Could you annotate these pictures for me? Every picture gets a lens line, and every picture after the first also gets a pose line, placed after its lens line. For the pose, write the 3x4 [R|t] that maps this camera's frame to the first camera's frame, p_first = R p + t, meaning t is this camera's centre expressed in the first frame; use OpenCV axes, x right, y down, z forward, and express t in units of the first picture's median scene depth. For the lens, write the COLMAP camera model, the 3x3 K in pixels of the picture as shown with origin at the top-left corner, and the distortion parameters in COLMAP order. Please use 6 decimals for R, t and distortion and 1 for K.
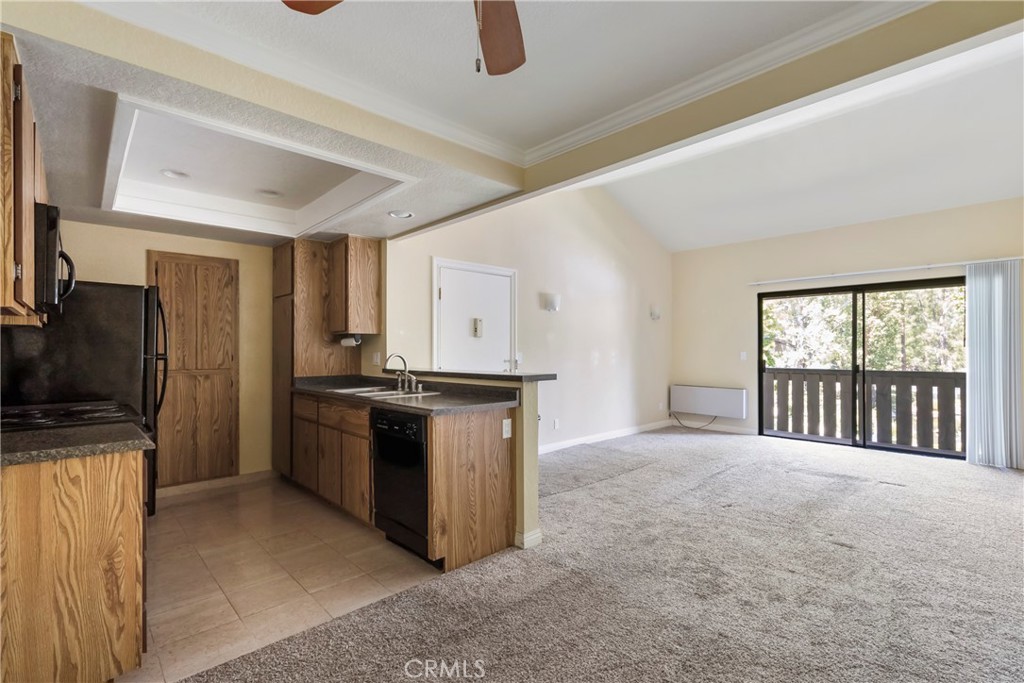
lens RADIAL K [[470.3, 0, 512.1], [0, 470.3, 346.3], [0, 0, 1]] dist [-0.004707, 0.002414]
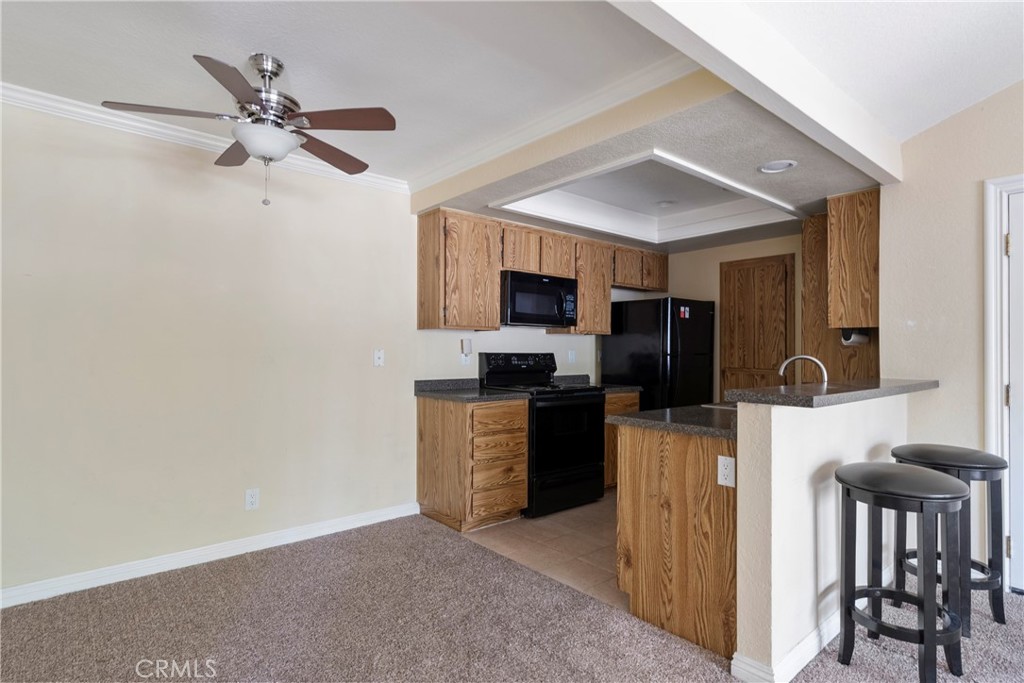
lens RADIAL K [[524.6, 0, 512.3], [0, 524.6, 343.3], [0, 0, 1]] dist [-0.006472, 0.012975]
pose [[-0.042295, -0.009730, -0.999058, 0.498361], [0.001157, 0.999951, -0.009788, 0.004117], [0.999104, -0.001570, -0.042282, 0.509787]]
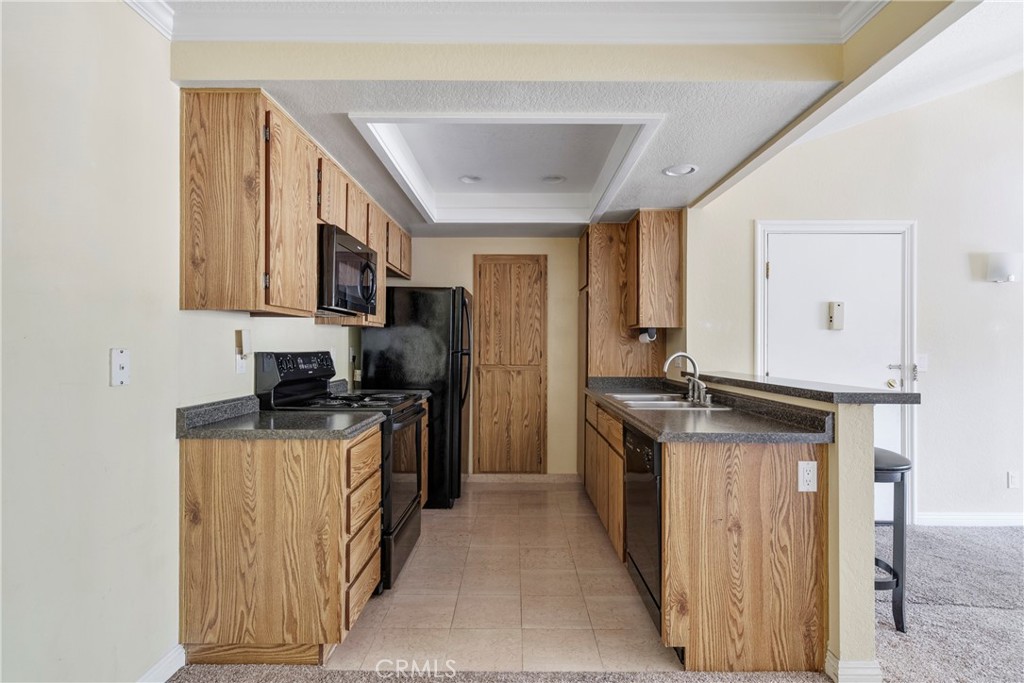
lens RADIAL K [[524.6, 0, 512.6], [0, 524.6, 342.2], [0, 0, 1]] dist [-0.006472, 0.012975]
pose [[0.726105, 0.001283, -0.687582, 0.125155], [-0.002249, 0.999997, -0.000509, -0.000200], [0.687580, 0.001916, 0.726106, 0.161467]]
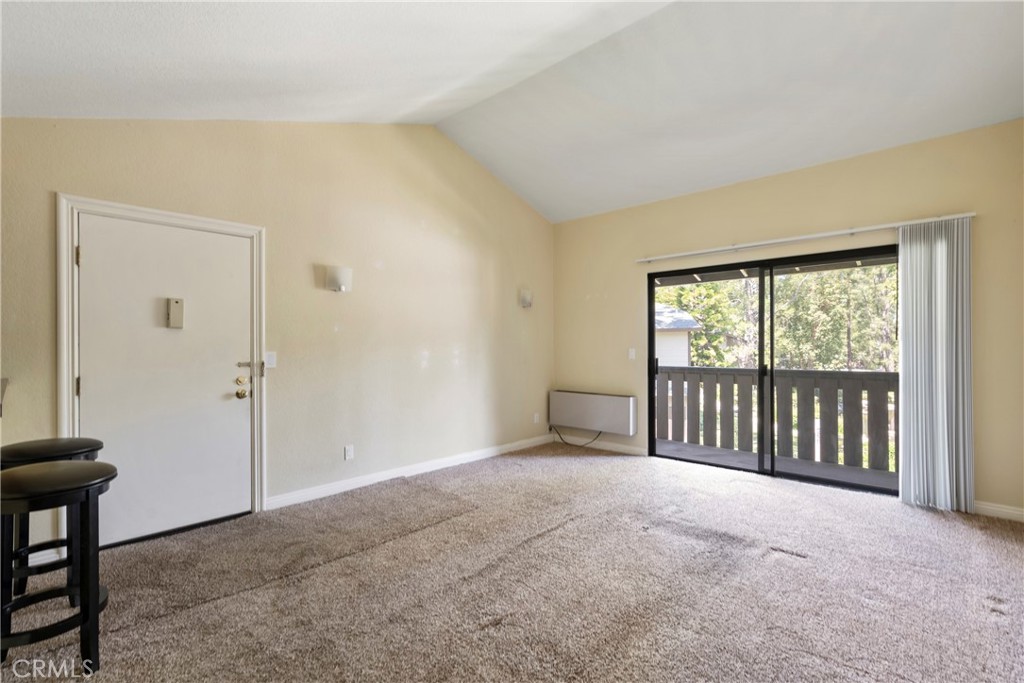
lens RADIAL K [[470.3, 0, 510.8], [0, 470.3, 345.2], [0, 0, 1]] dist [-0.004707, 0.002414]
pose [[0.997736, -0.004325, 0.067118, 0.392807], [0.003918, 0.999973, 0.006203, 0.002055], [-0.067143, -0.005926, 0.997726, 0.388465]]
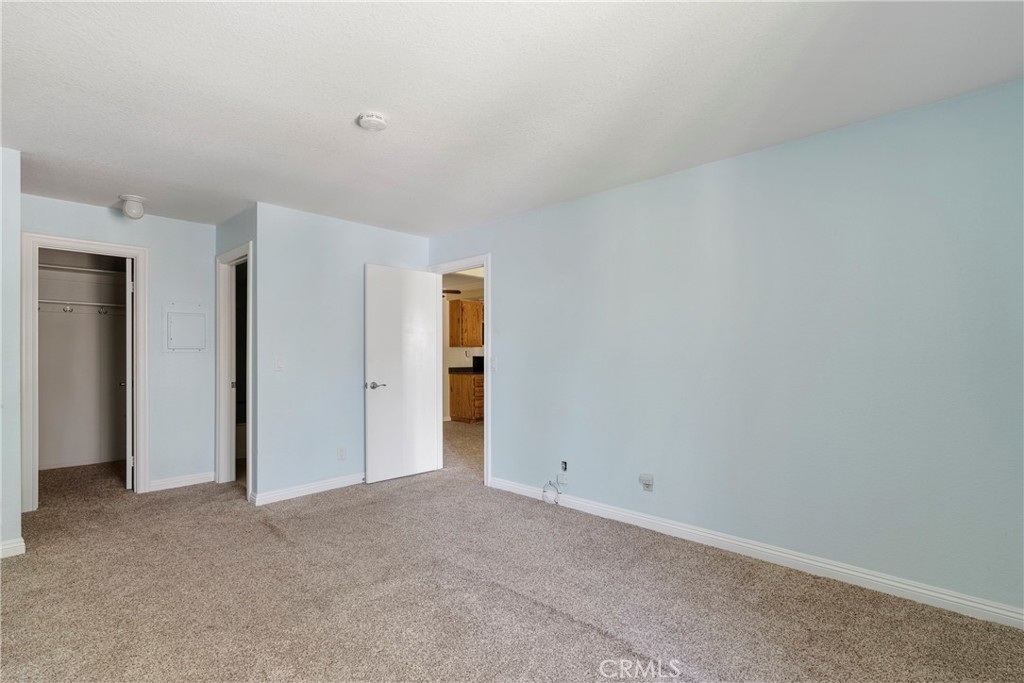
lens RADIAL K [[470.3, 0, 506.1], [0, 470.3, 362.3], [0, 0, 1]] dist [-0.004707, 0.002414]
pose [[0.030802, 0.016991, -0.999381, 1.662948], [0.004476, 0.999843, 0.017137, 0.003302], [0.999515, -0.005002, 0.030722, 0.487132]]
